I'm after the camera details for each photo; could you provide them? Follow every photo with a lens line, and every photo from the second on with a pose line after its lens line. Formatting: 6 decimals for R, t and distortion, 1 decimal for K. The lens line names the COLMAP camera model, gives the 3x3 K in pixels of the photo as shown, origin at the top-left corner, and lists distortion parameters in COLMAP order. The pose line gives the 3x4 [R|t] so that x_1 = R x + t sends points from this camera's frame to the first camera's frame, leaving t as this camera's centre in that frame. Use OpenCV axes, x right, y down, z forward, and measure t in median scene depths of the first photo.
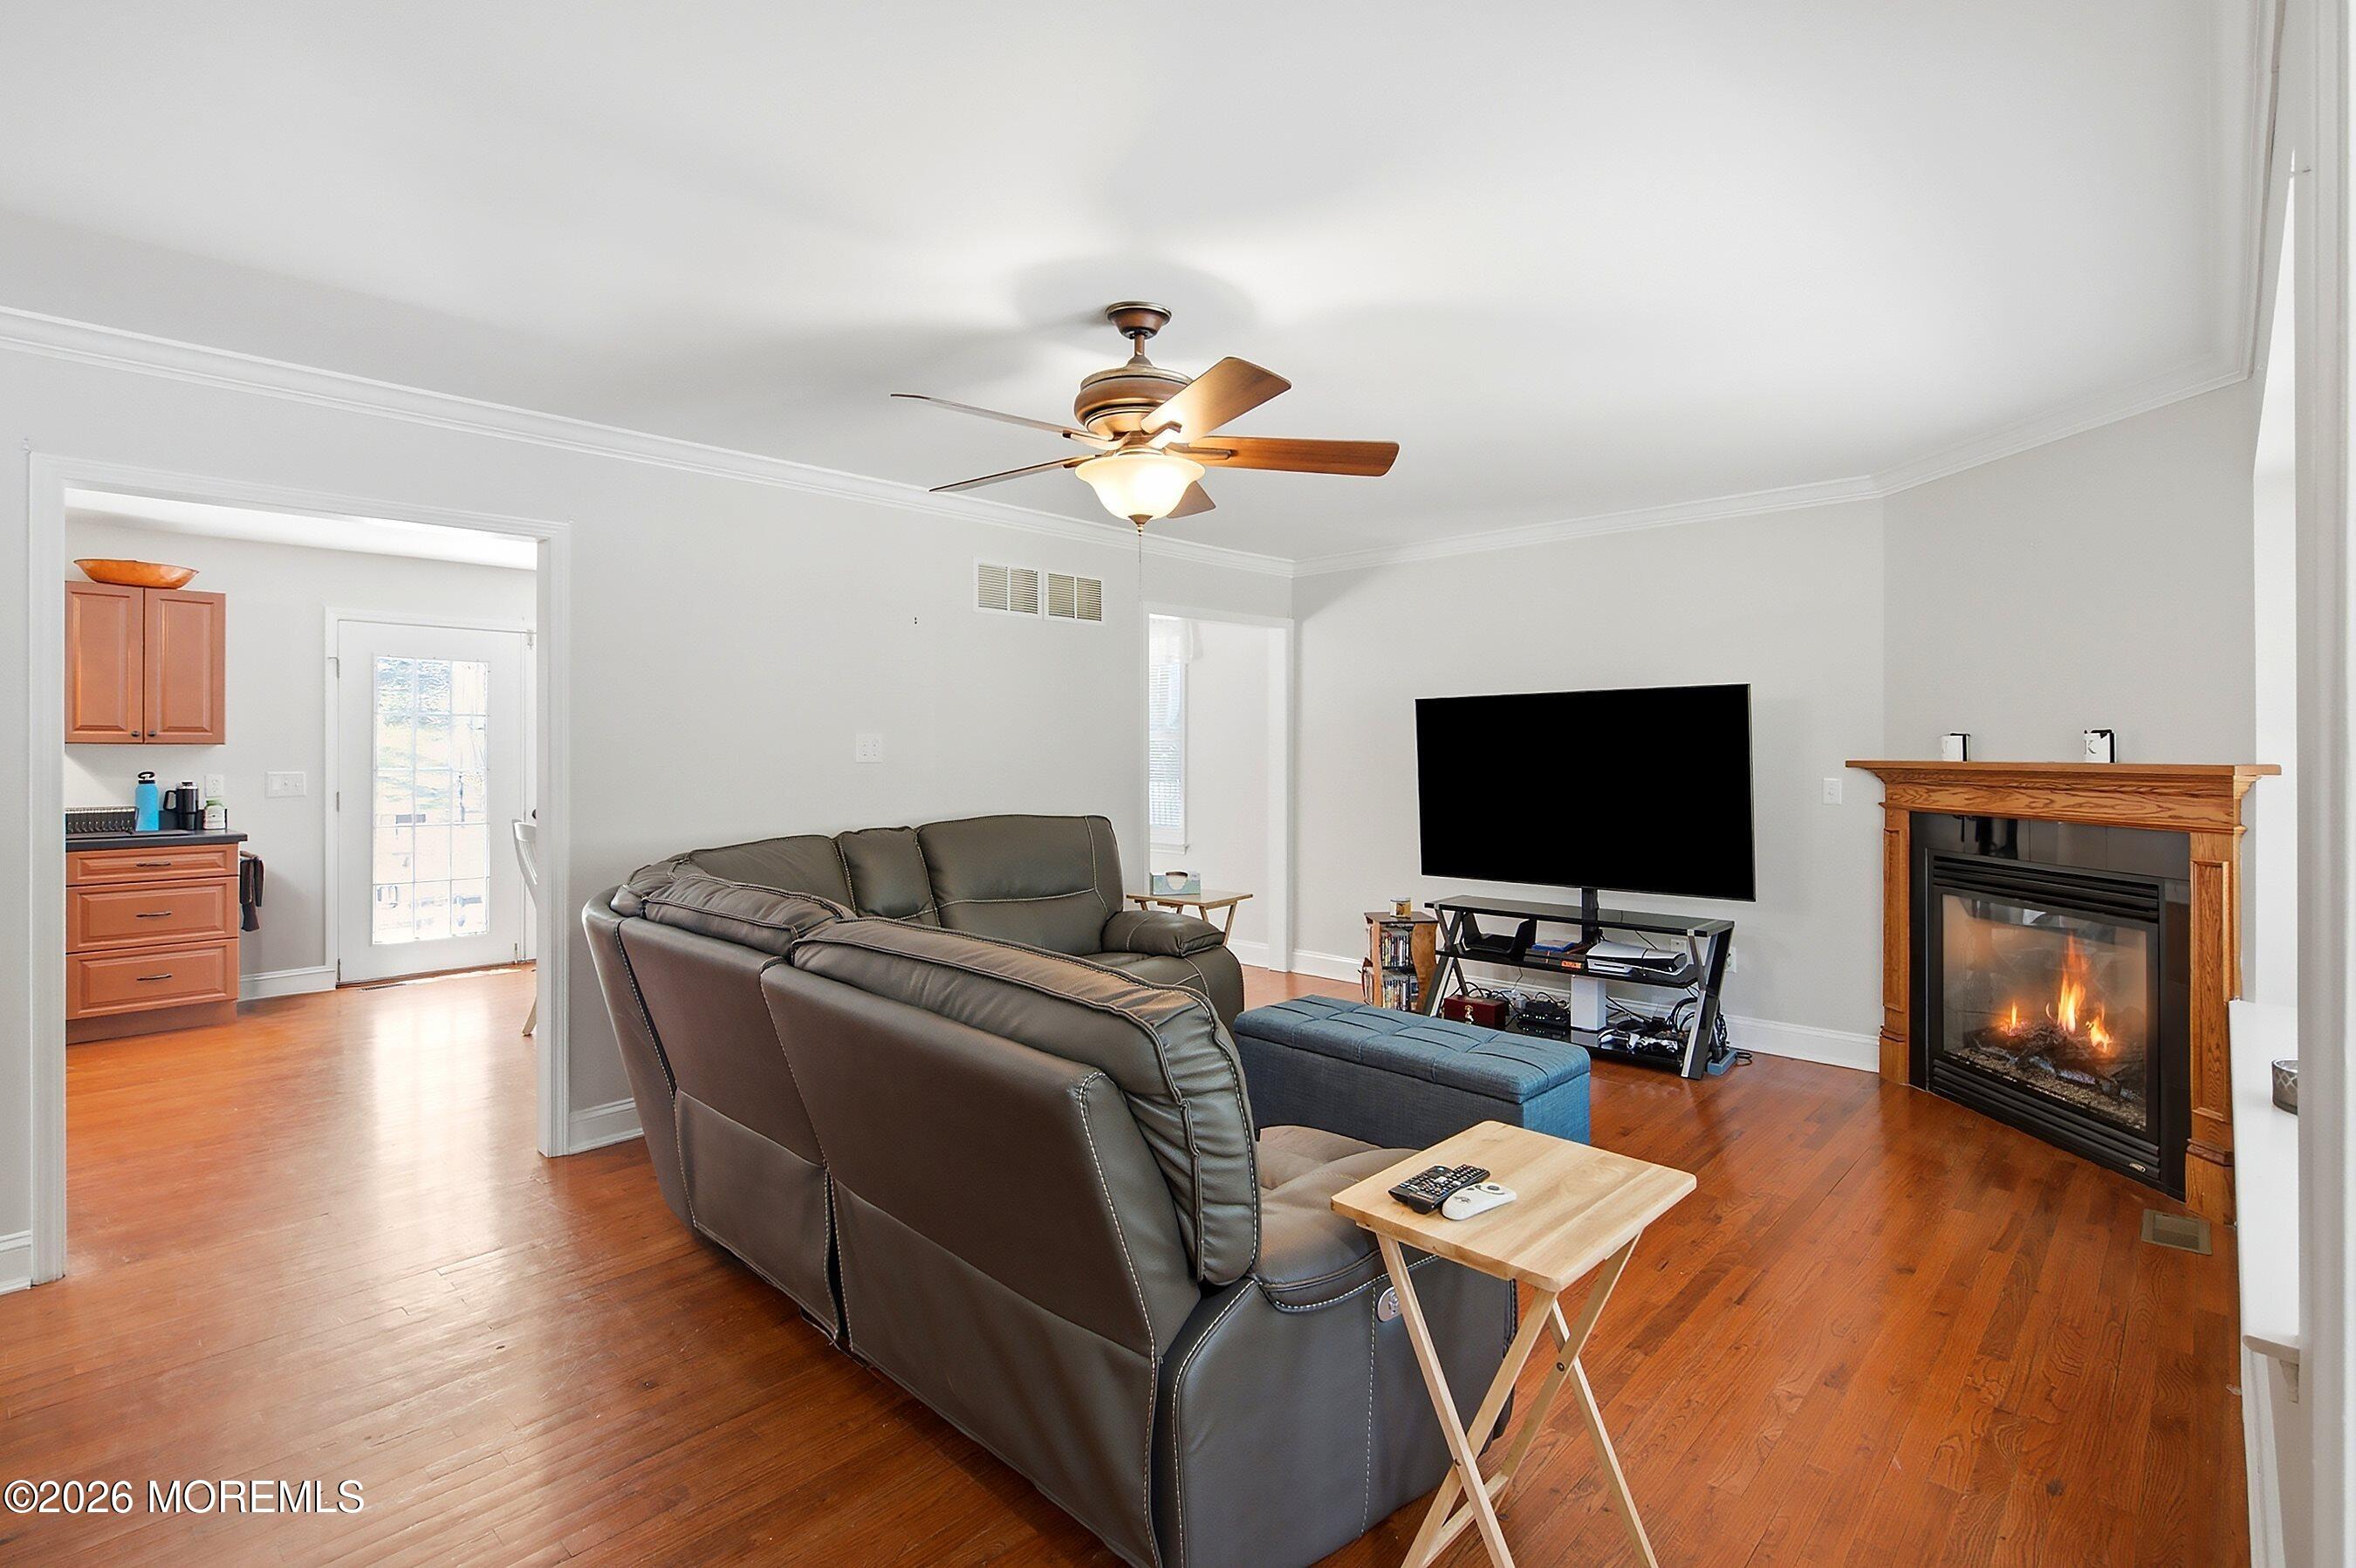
lens RADIAL K [[1120.6, 0, 1175.1], [0, 1120.6, 763.1], [0, 0, 1]] dist [0.005233, -0.003703]
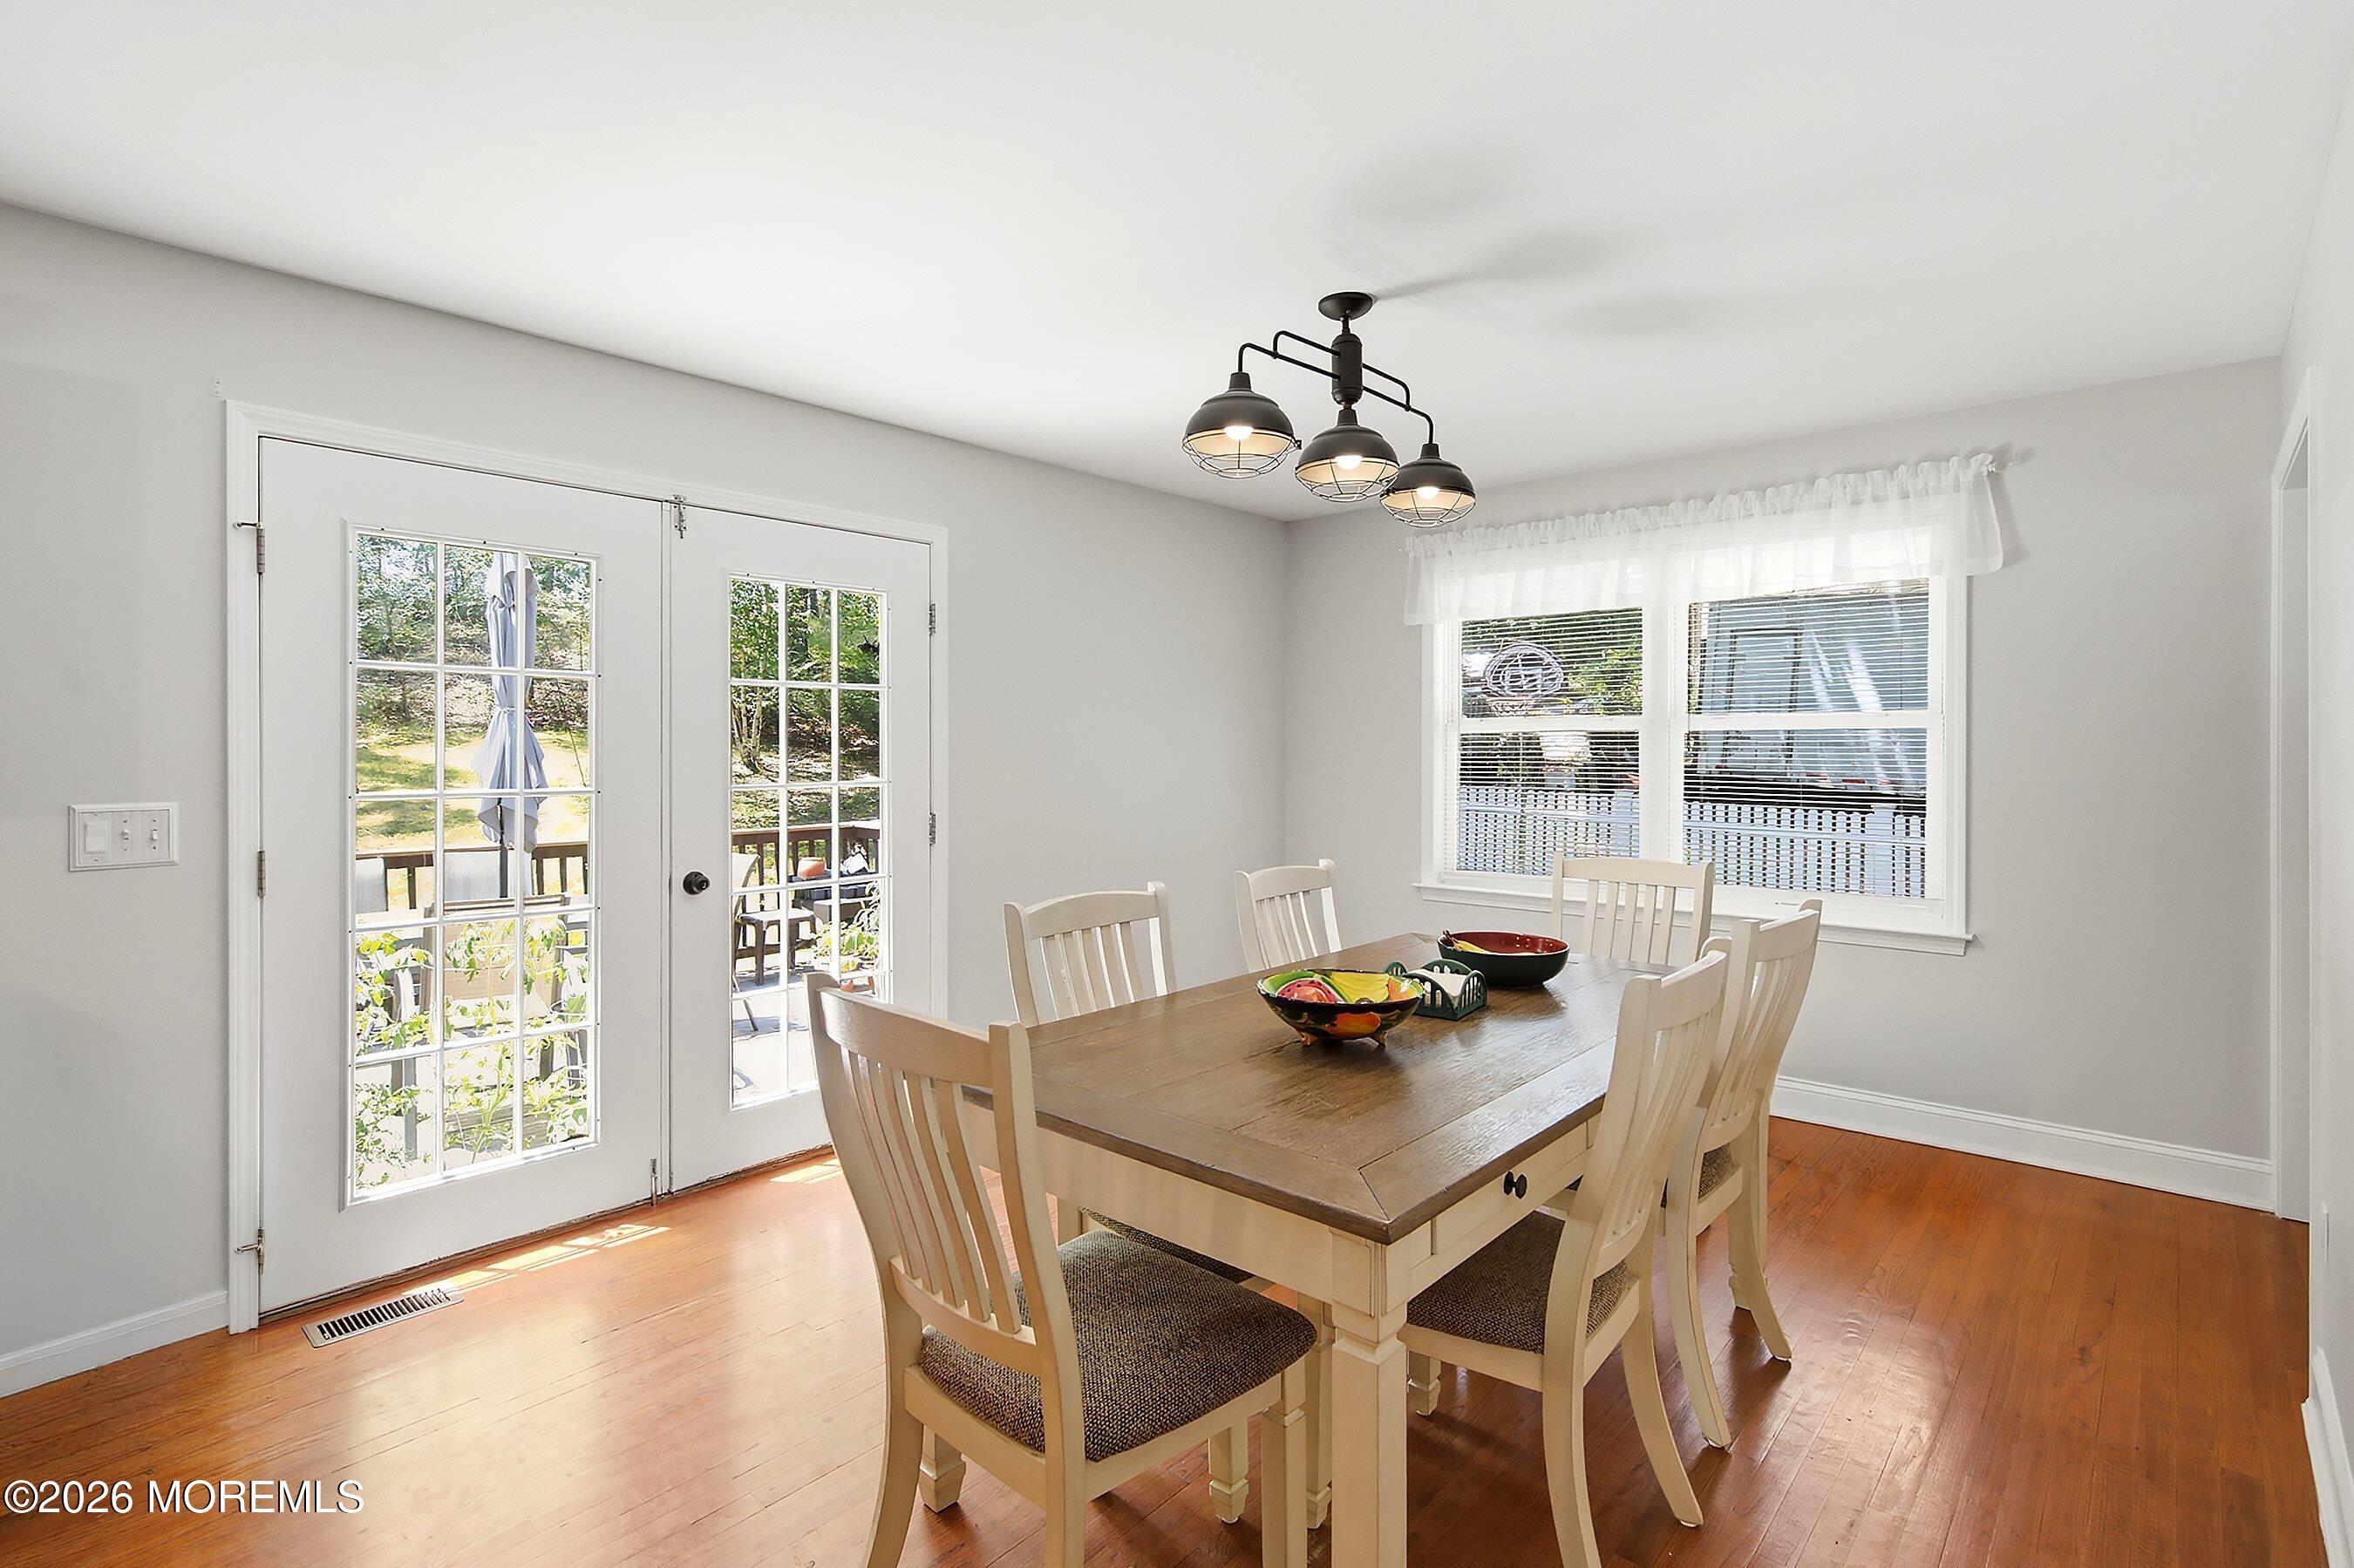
lens RADIAL K [[1119.5, 0, 1182.6], [0, 1119.5, 761.6], [0, 0, 1]] dist [0.005233, -0.003703]
pose [[0.999846, -0.002245, 0.017424, -0.457526], [0.002264, 0.999997, -0.001065, -0.006368], [-0.017421, 0.001104, 0.999848, 0.643450]]
